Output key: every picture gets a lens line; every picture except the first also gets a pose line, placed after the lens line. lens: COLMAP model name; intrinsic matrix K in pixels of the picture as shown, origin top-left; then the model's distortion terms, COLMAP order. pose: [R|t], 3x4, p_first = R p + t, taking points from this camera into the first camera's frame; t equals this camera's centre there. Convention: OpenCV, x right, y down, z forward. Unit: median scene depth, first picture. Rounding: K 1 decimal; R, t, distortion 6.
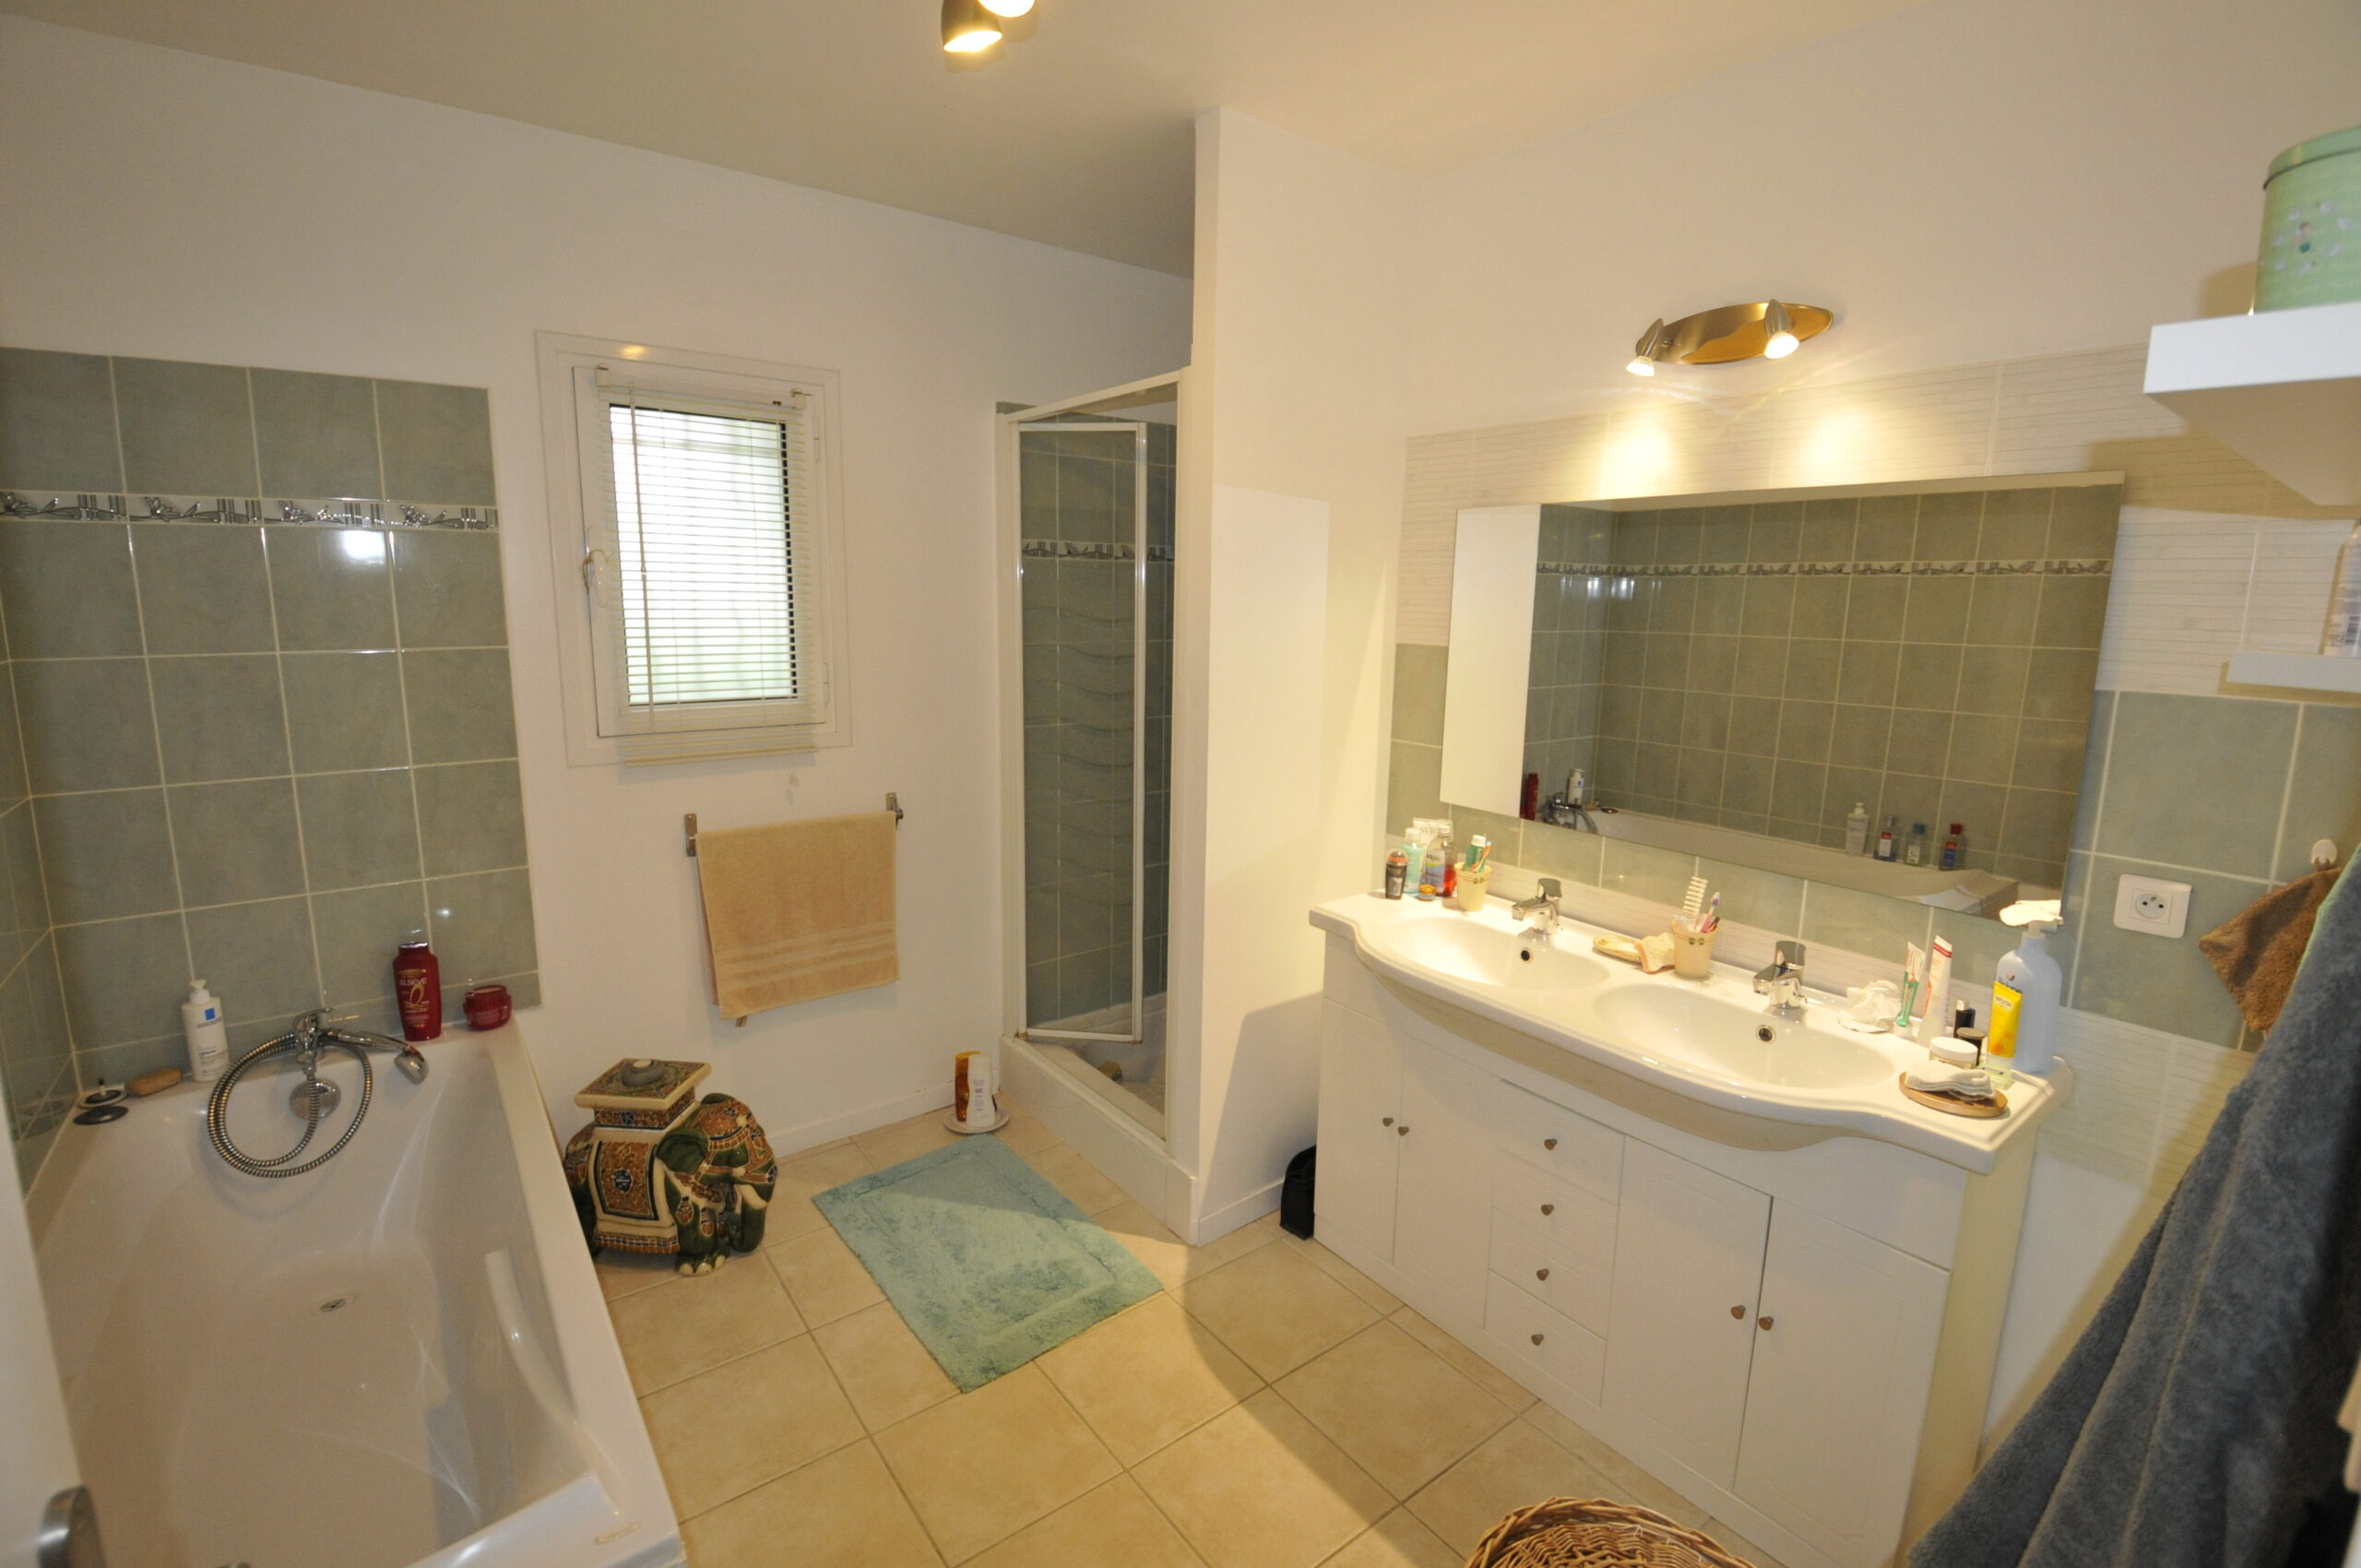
lens RADIAL K [[1036.6, 0, 1158.2], [0, 1036.6, 780.0], [0, 0, 1]] dist [0.001222, -0.017164]
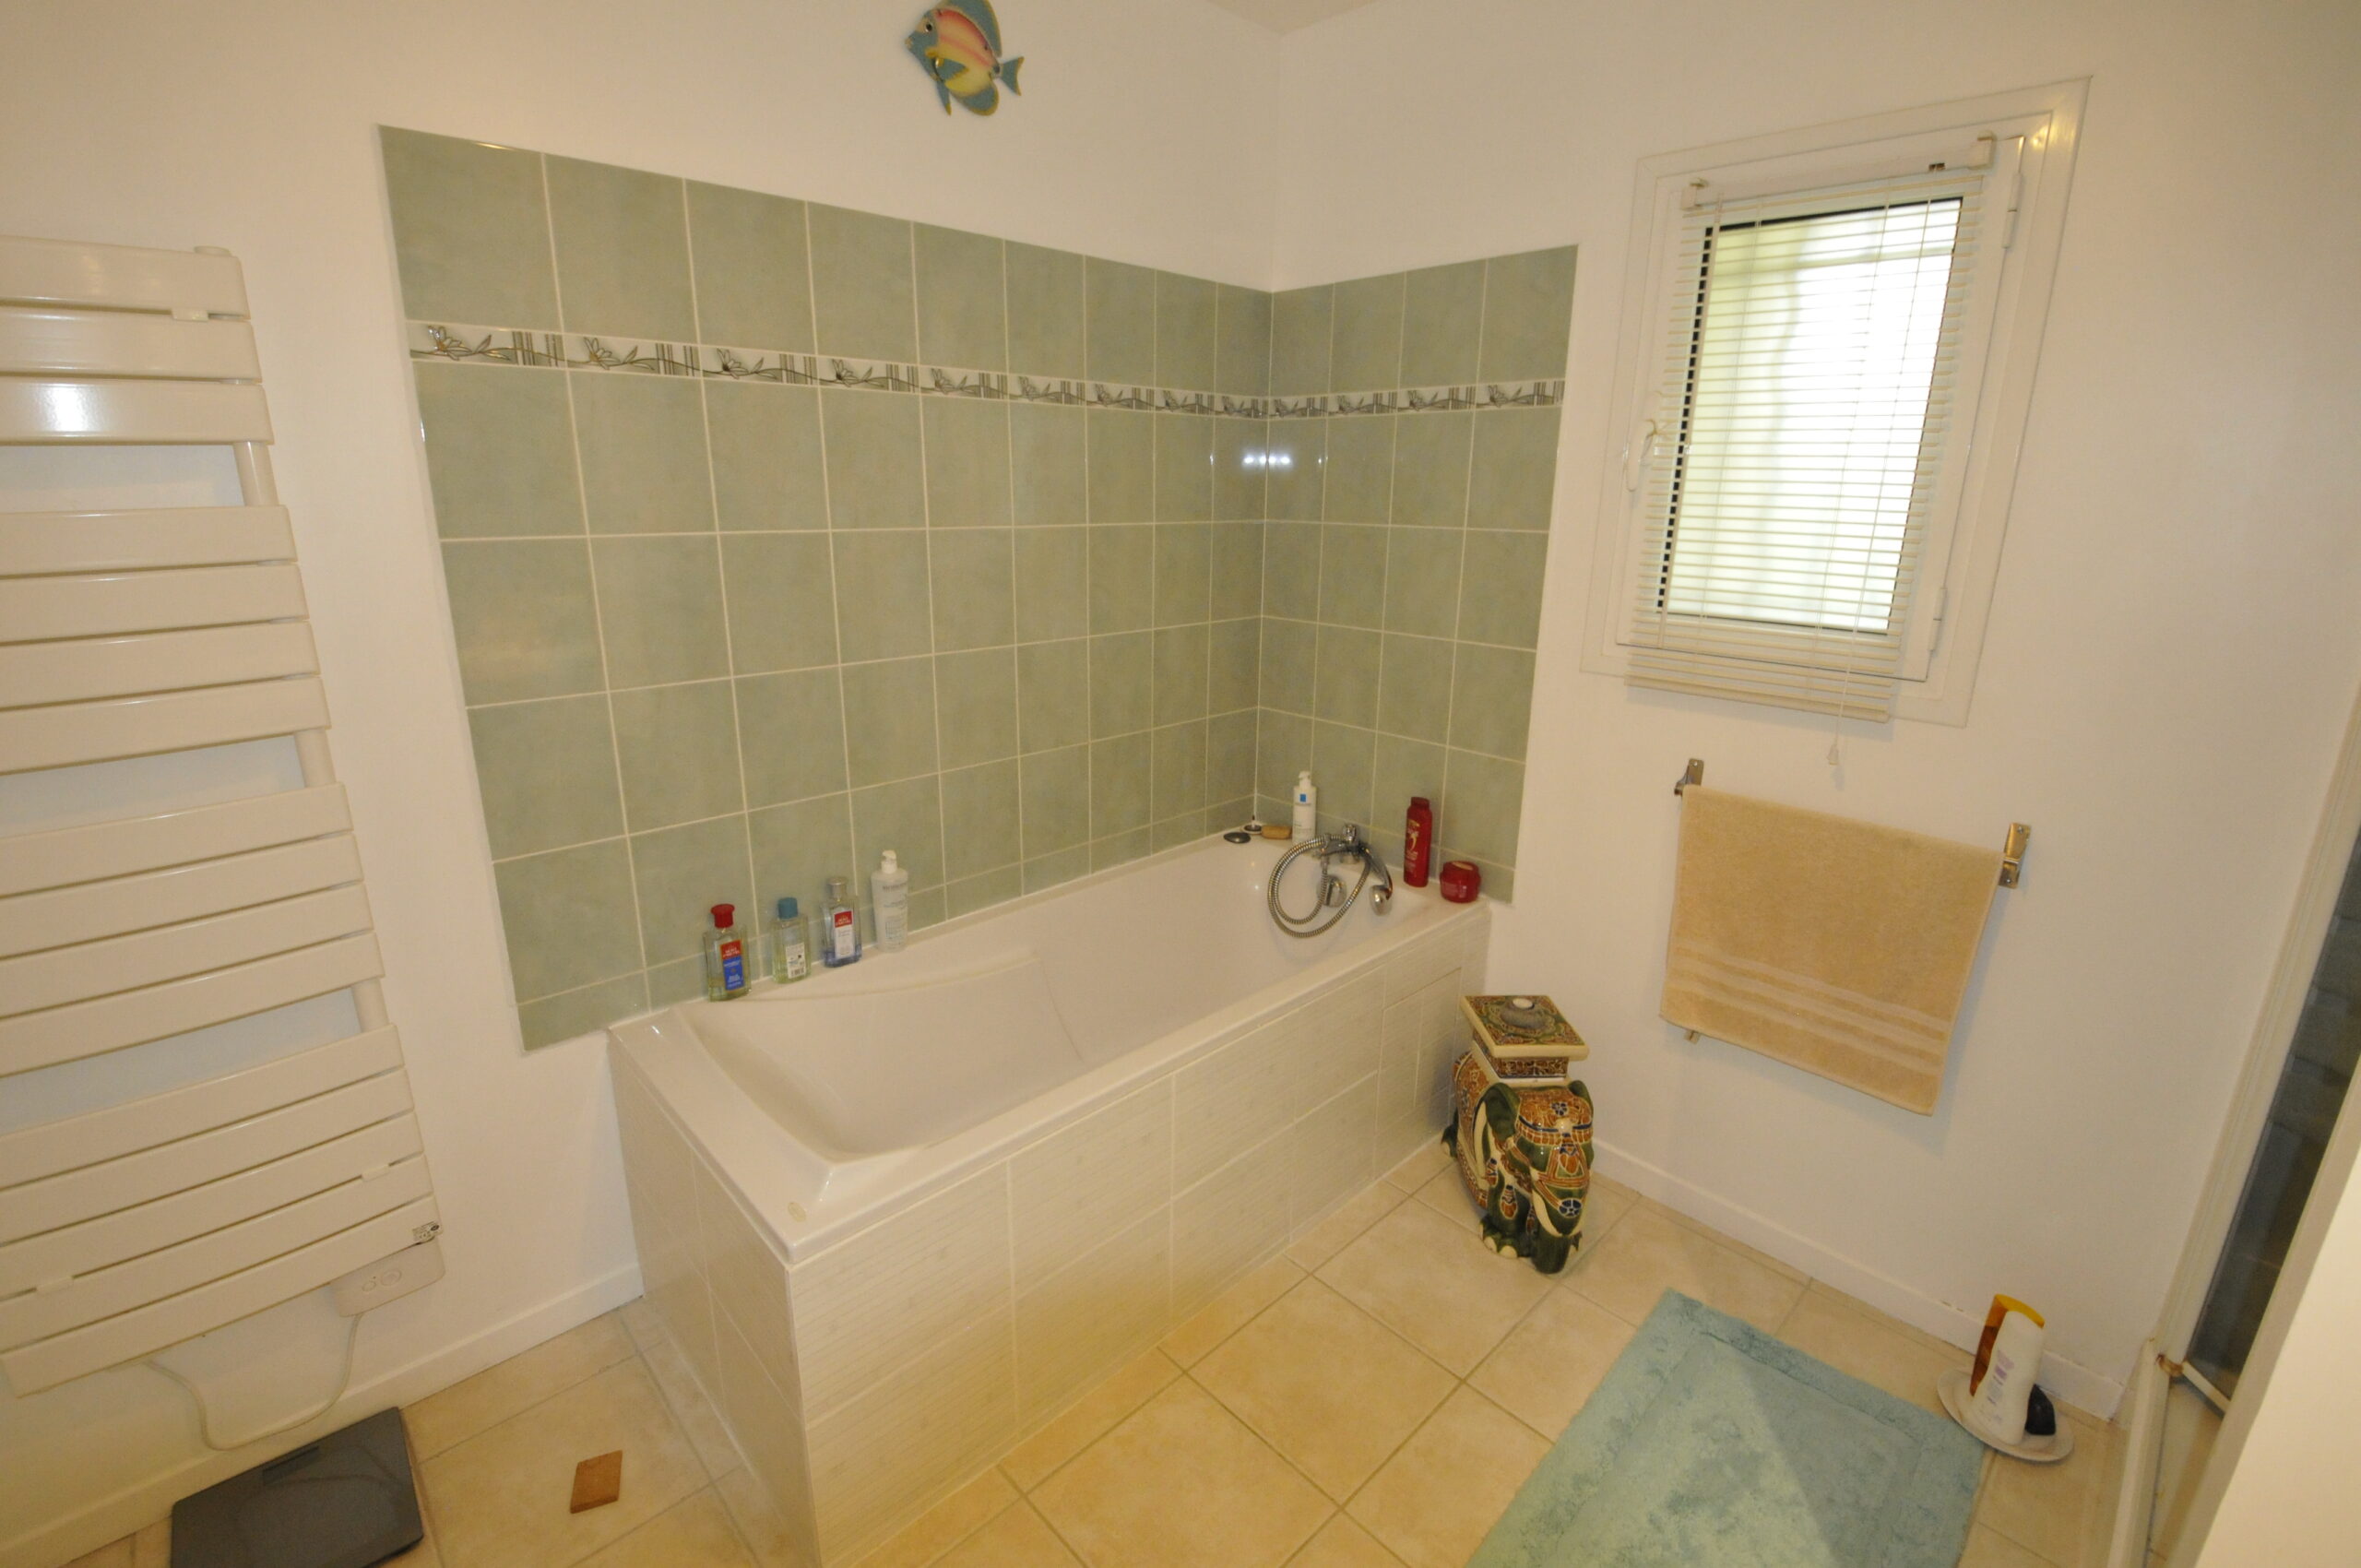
lens RADIAL K [[1036.6, 0, 1167.0], [0, 1036.6, 760.7], [0, 0, 1]] dist [0.001222, -0.017164]
pose [[0.110600, 0.256427, -0.960215, 0.282951], [-0.179406, 0.955422, 0.234483, -0.085854], [0.977538, 0.146335, 0.151674, 0.531730]]
